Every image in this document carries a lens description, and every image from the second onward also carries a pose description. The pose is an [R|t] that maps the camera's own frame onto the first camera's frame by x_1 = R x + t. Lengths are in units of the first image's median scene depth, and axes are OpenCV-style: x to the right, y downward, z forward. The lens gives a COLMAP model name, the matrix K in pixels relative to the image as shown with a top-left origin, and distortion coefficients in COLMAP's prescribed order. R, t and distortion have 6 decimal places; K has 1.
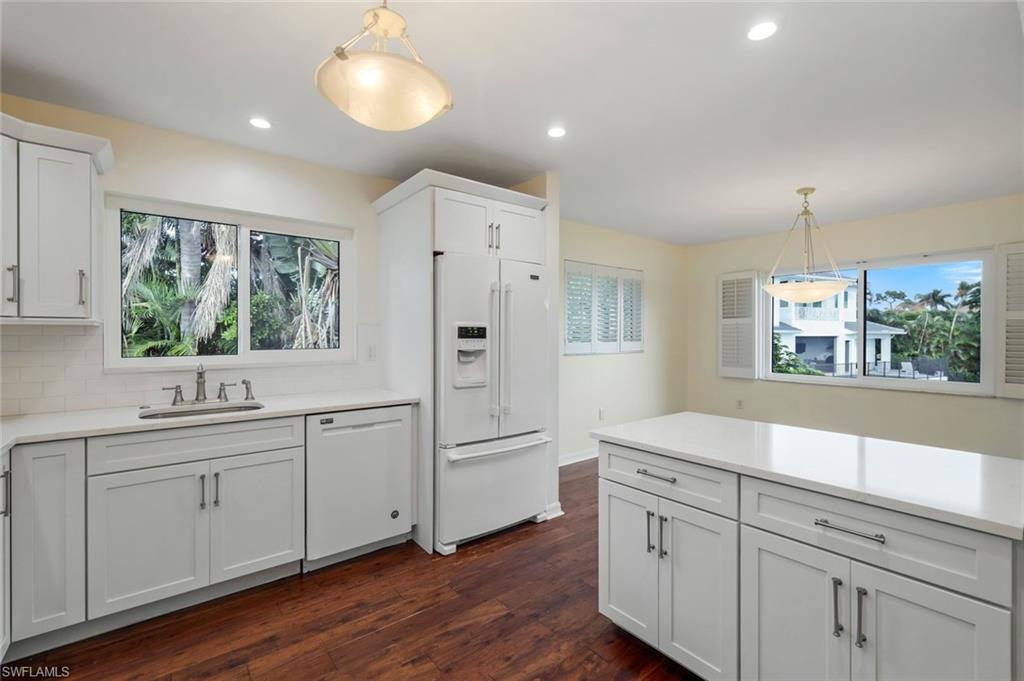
lens RADIAL K [[459.7, 0, 509.2], [0, 459.7, 337.4], [0, 0, 1]] dist [0.004885, 0.000389]
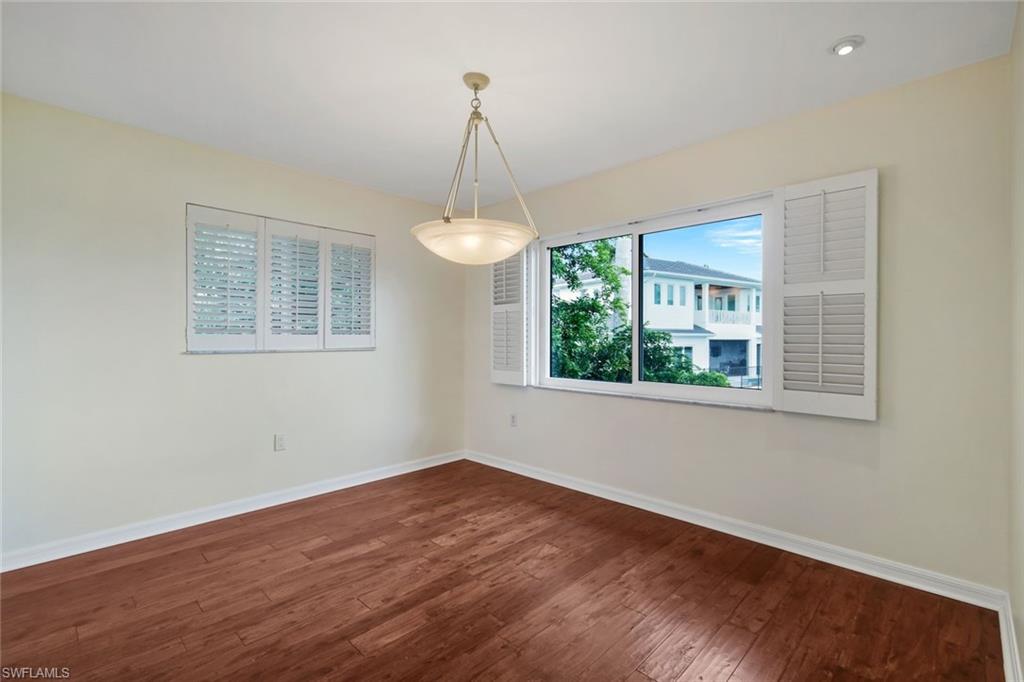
lens RADIAL K [[459.7, 0, 522.3], [0, 459.7, 338.7], [0, 0, 1]] dist [0.004885, 0.000389]
pose [[0.992584, 0.000792, 0.121559, 0.171659], [0.000338, 0.999957, -0.009275, 0.008448], [-0.121561, 0.009247, 0.992541, 0.105529]]
